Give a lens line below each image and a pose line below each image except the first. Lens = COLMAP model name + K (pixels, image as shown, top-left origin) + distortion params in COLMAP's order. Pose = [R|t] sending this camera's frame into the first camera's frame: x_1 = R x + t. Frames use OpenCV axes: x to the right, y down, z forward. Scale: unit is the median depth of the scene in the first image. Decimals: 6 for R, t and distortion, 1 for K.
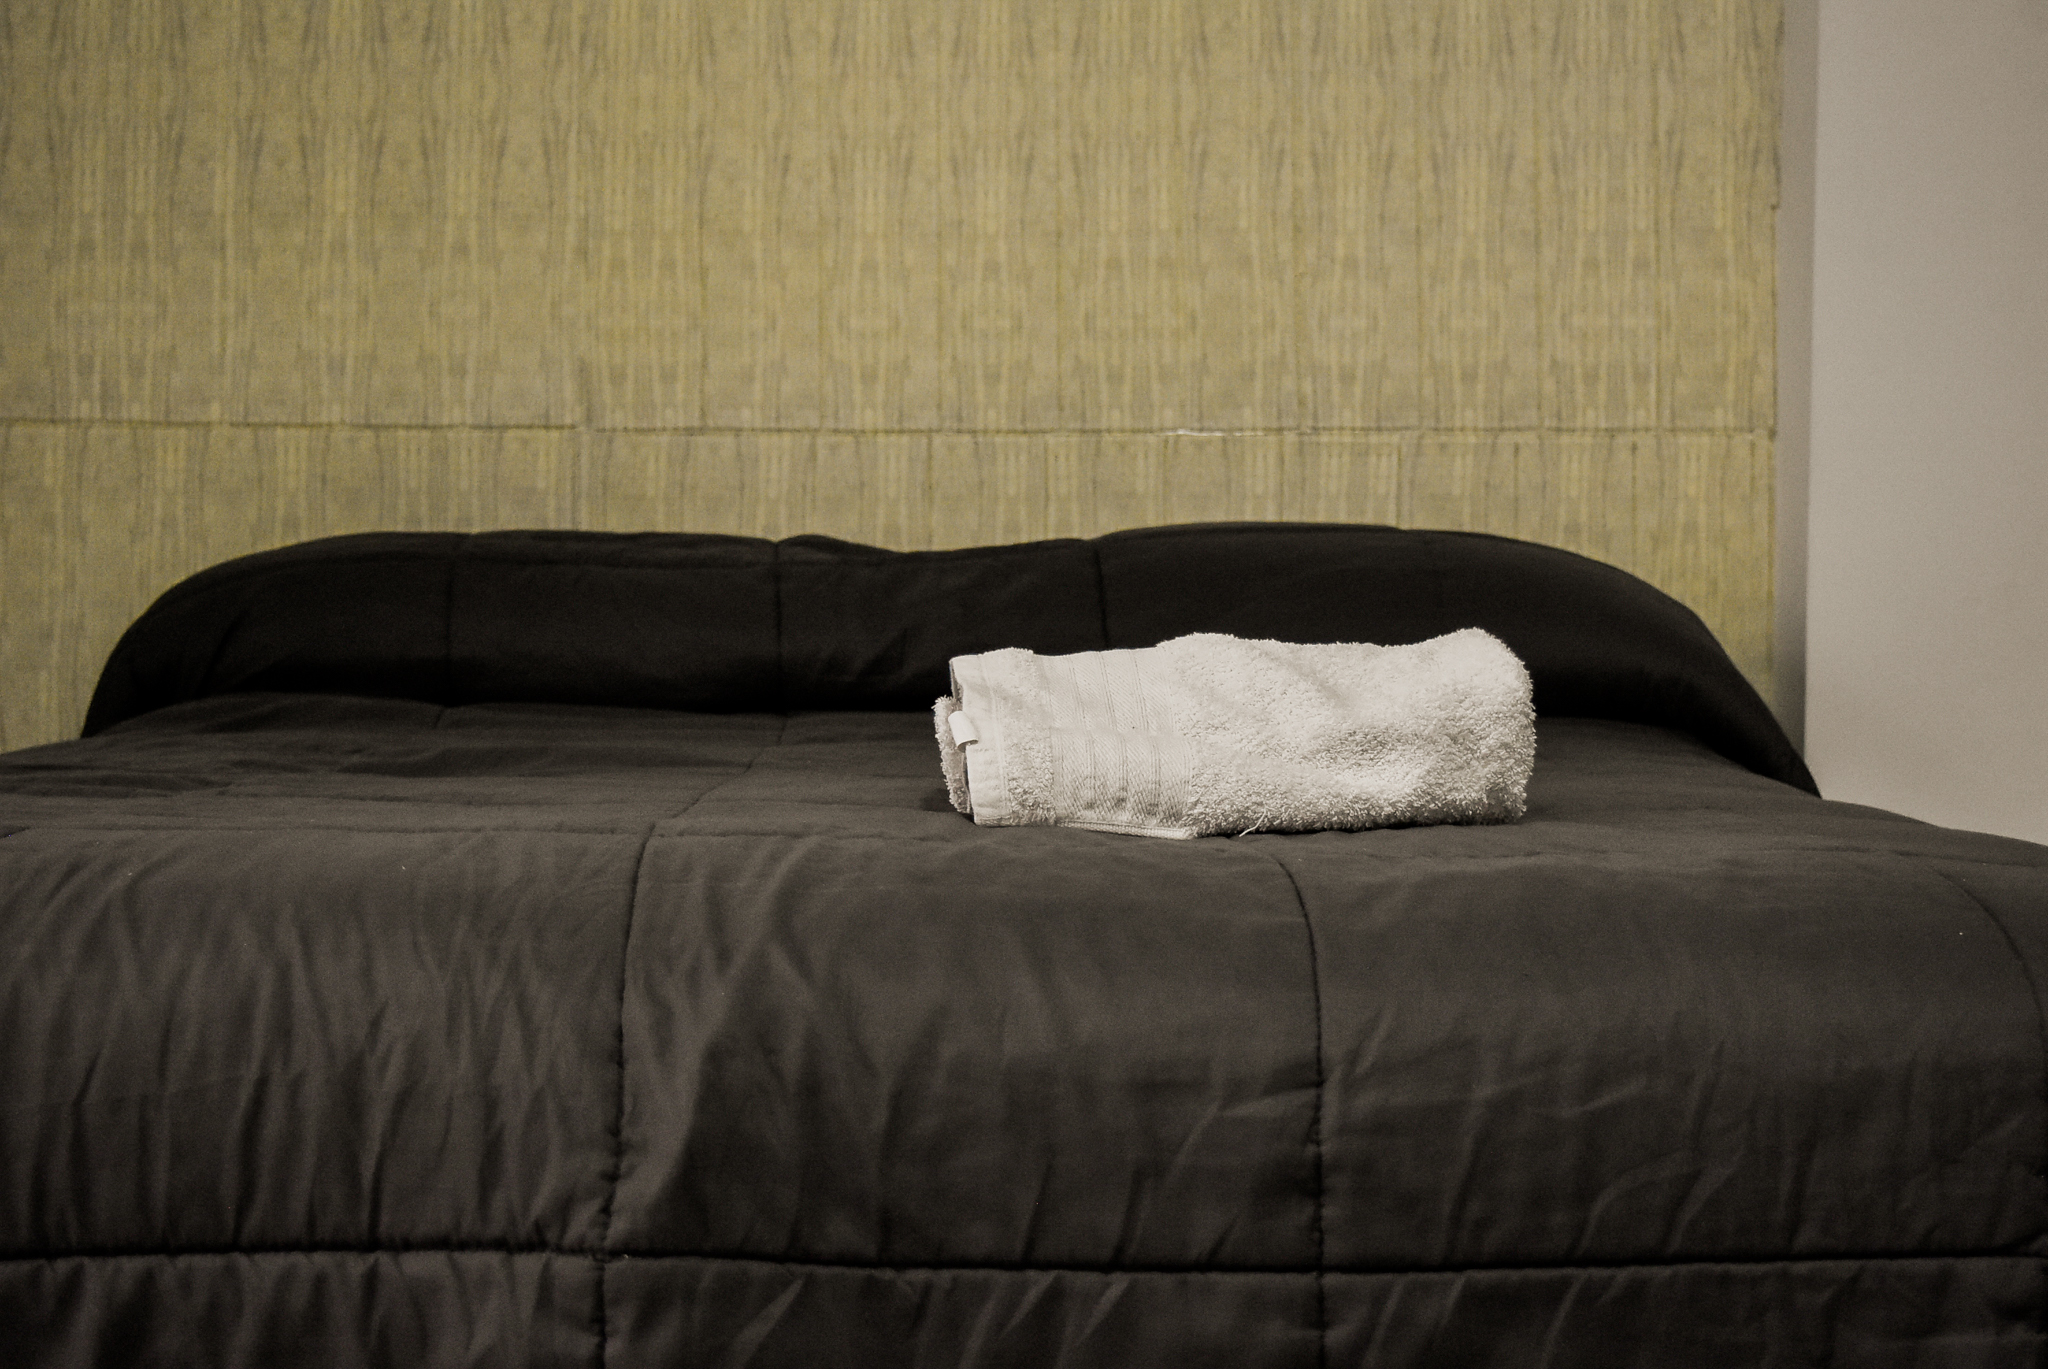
lens RADIAL K [[3241.0, 0, 1024.0], [0, 3241.0, 684.5], [0, 0, 1]] dist [-0.021564, -0.011639]
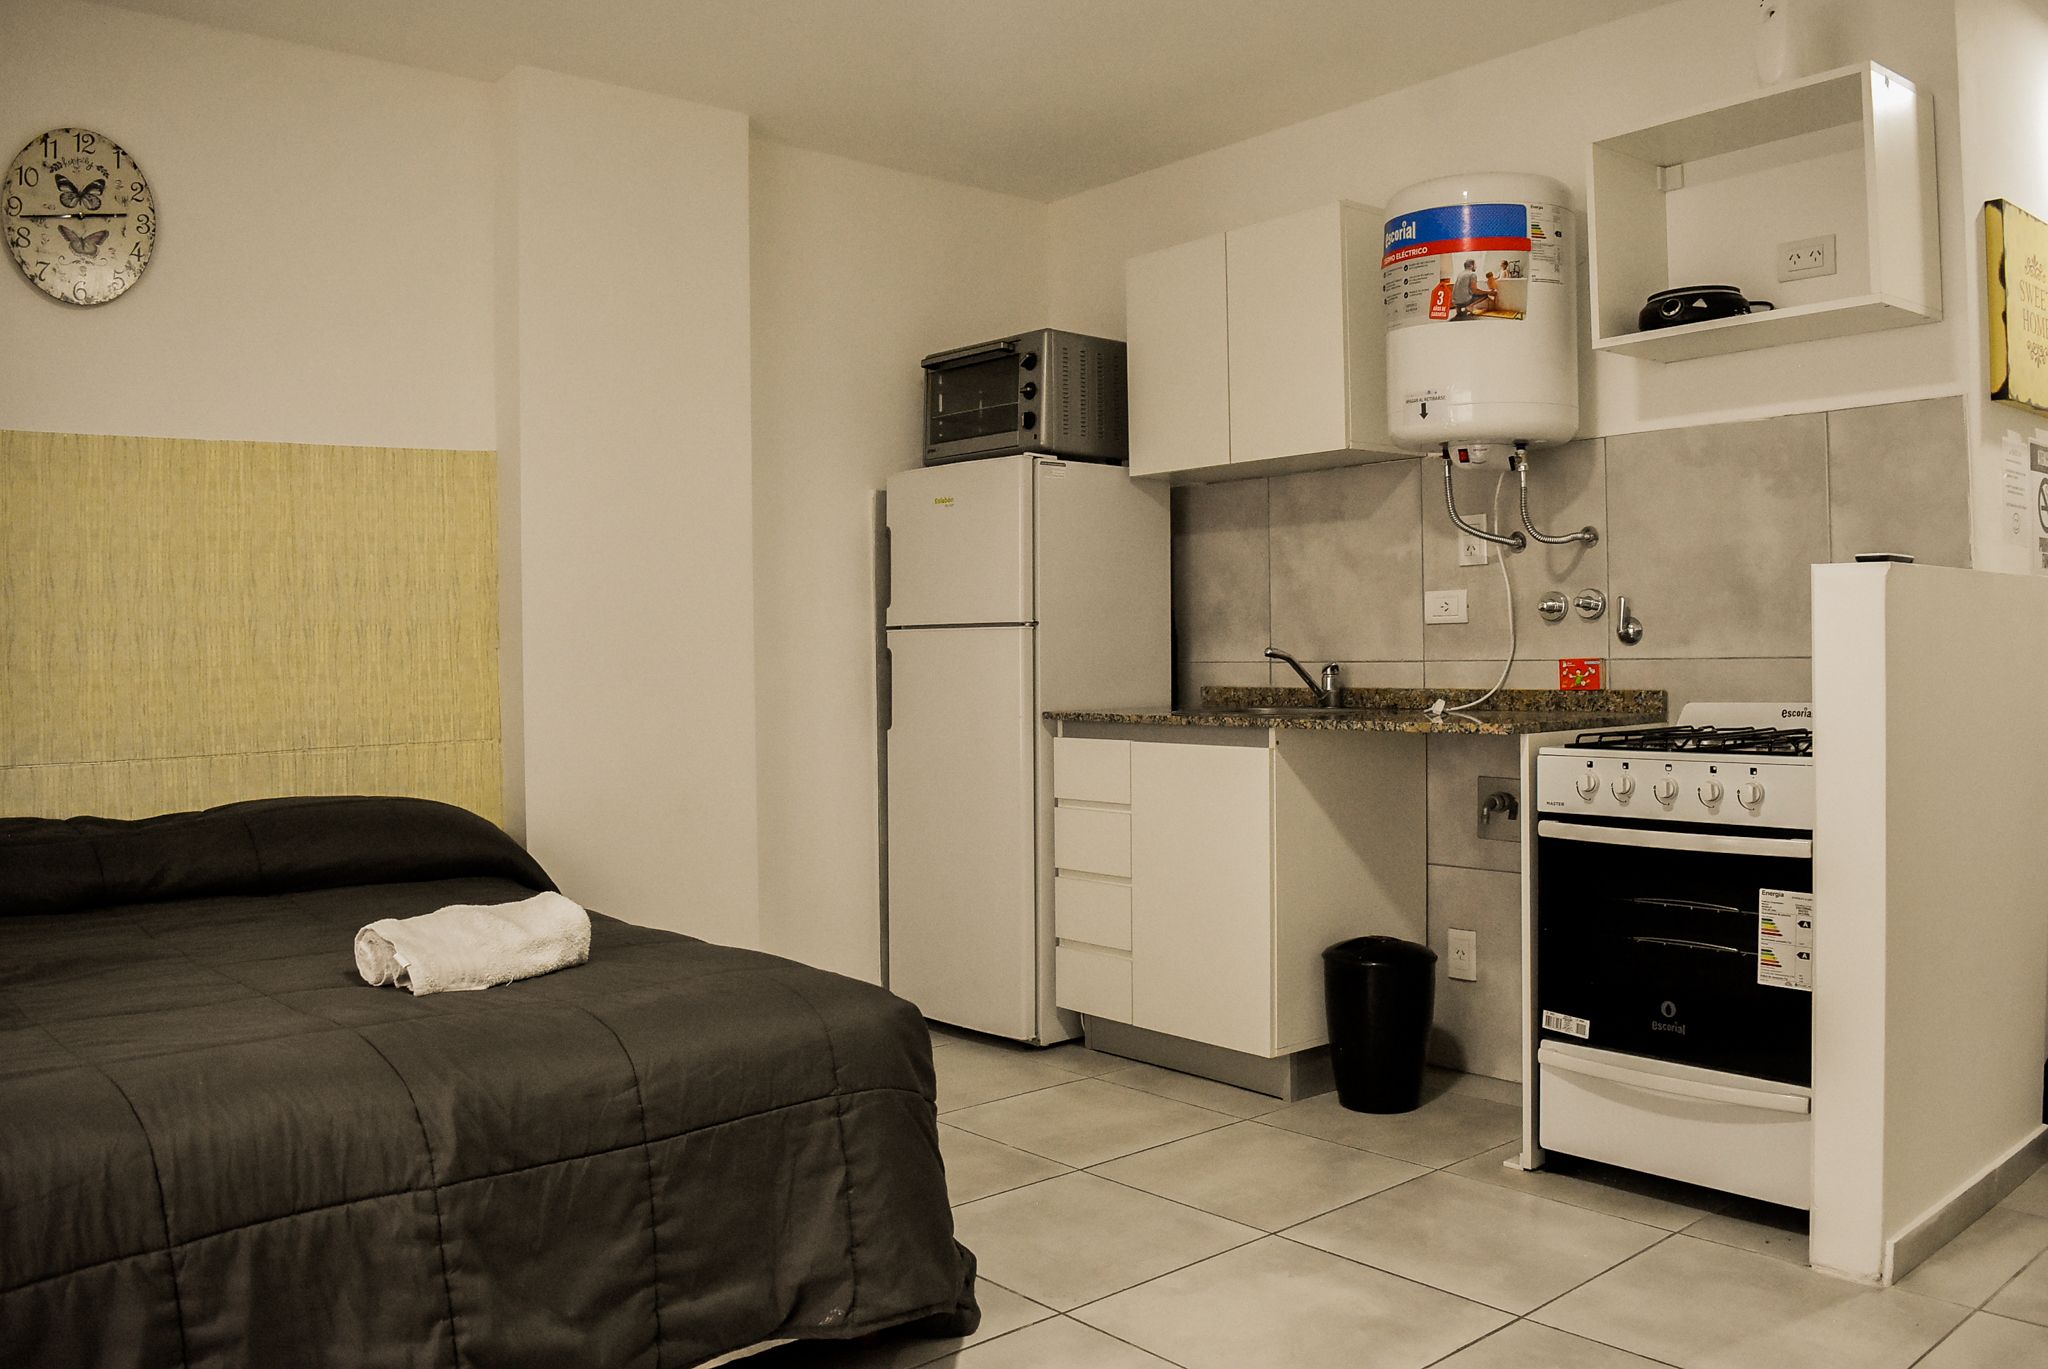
lens RADIAL K [[1598.7, 0, 1024.0], [0, 1598.7, 684.5], [0, 0, 1]] dist [-0.098102, 0.023891]
pose [[0.761547, -0.034679, 0.647182, -0.461529], [0.047117, 0.998888, -0.001918, -0.188061], [-0.646395, 0.031954, 0.762334, -0.334041]]
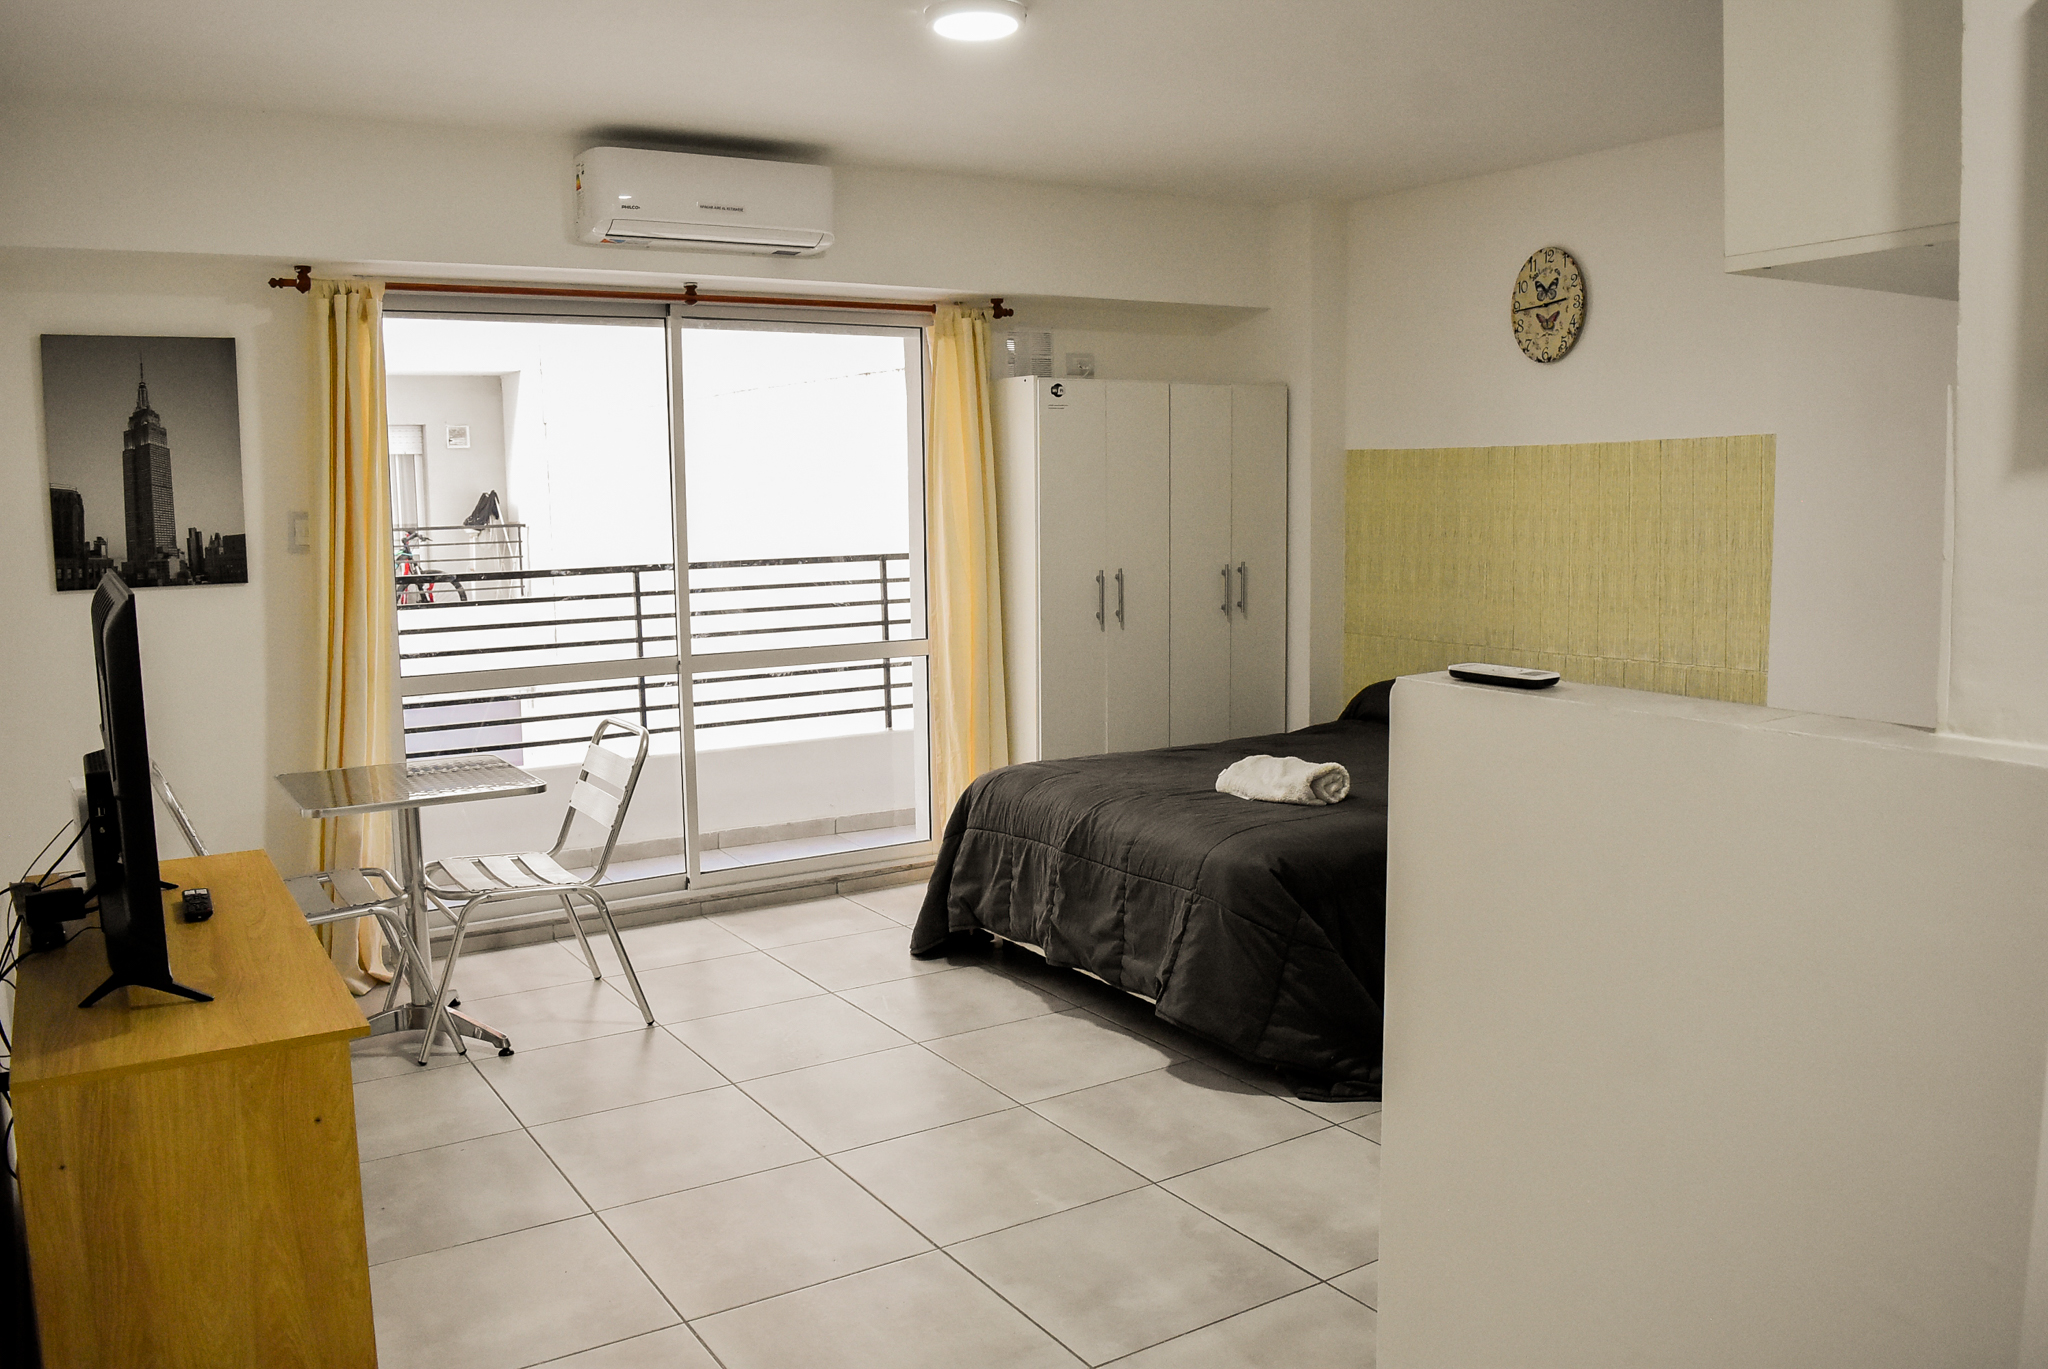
lens RADIAL K [[1598.7, 0, 1024.0], [0, 1598.7, 684.5], [0, 0, 1]] dist [-0.098102, 0.023891]
pose [[0.528934, 0.086740, -0.844219, 2.017218], [-0.007567, 0.995206, 0.097512, -0.386197], [0.848629, -0.045189, 0.527054, -0.648300]]
